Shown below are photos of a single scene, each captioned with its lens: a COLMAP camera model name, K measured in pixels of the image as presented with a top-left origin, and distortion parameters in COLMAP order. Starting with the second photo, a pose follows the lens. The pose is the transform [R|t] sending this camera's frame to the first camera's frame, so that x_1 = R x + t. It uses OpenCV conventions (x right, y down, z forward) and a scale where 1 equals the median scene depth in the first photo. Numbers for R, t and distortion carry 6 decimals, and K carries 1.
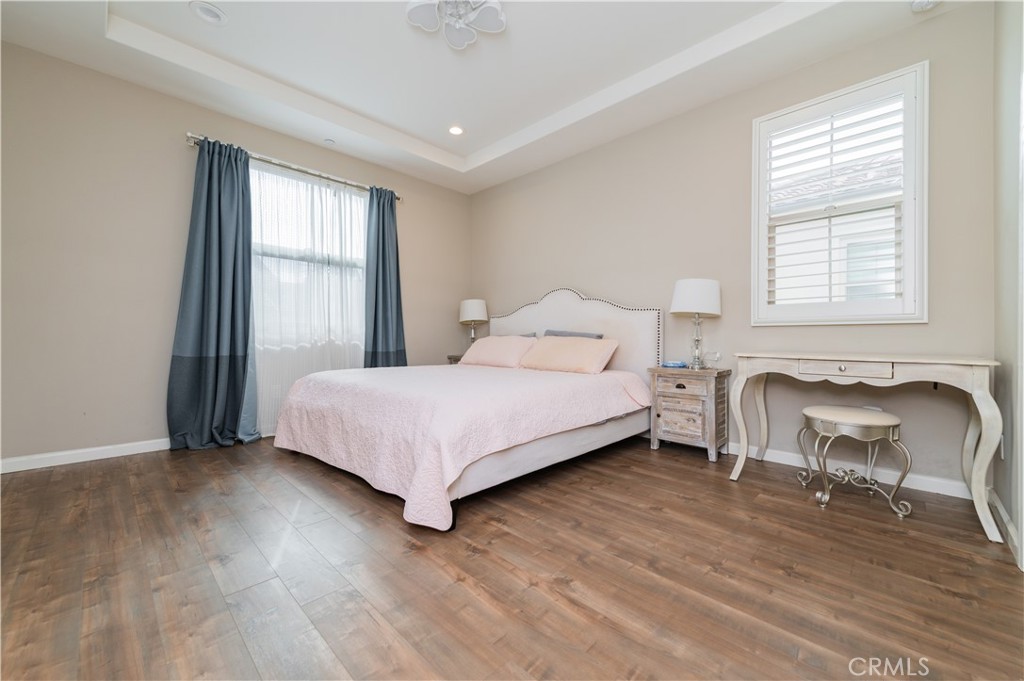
lens RADIAL K [[406.5, 0, 506.3], [0, 406.5, 335.4], [0, 0, 1]] dist [0.007791, -0.000628]
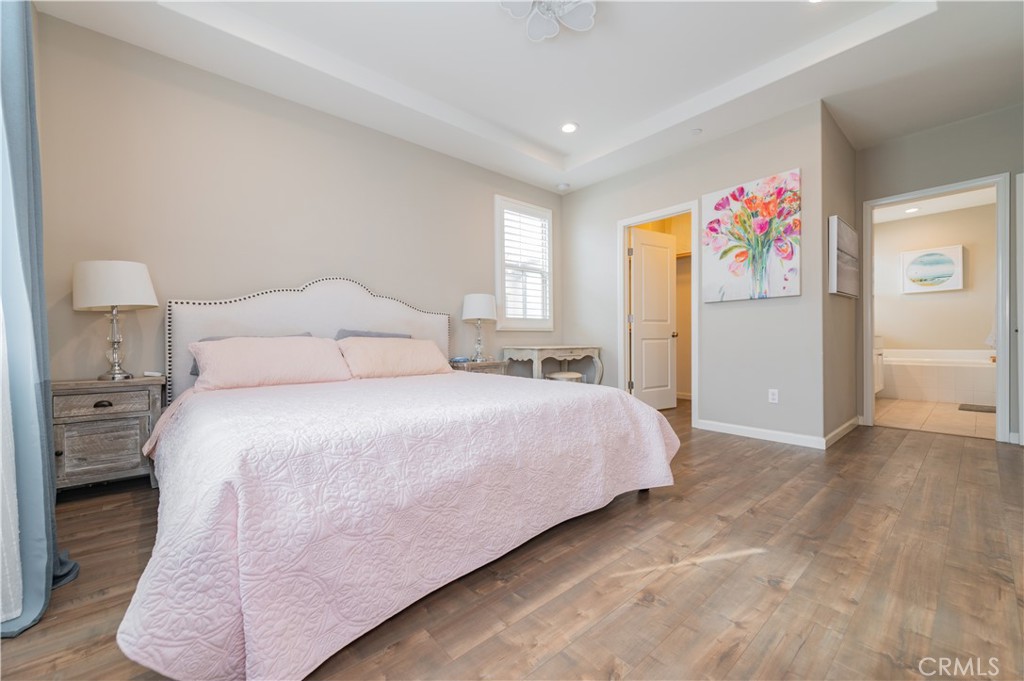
lens RADIAL K [[400.8, 0, 505.8], [0, 400.8, 343.4], [0, 0, 1]] dist [0.002328, 0.000313]
pose [[0.078565, -0.019539, 0.996717, -1.122787], [-0.001604, 0.999804, 0.019726, -0.002857], [-0.996908, -0.003149, 0.078519, 1.058915]]
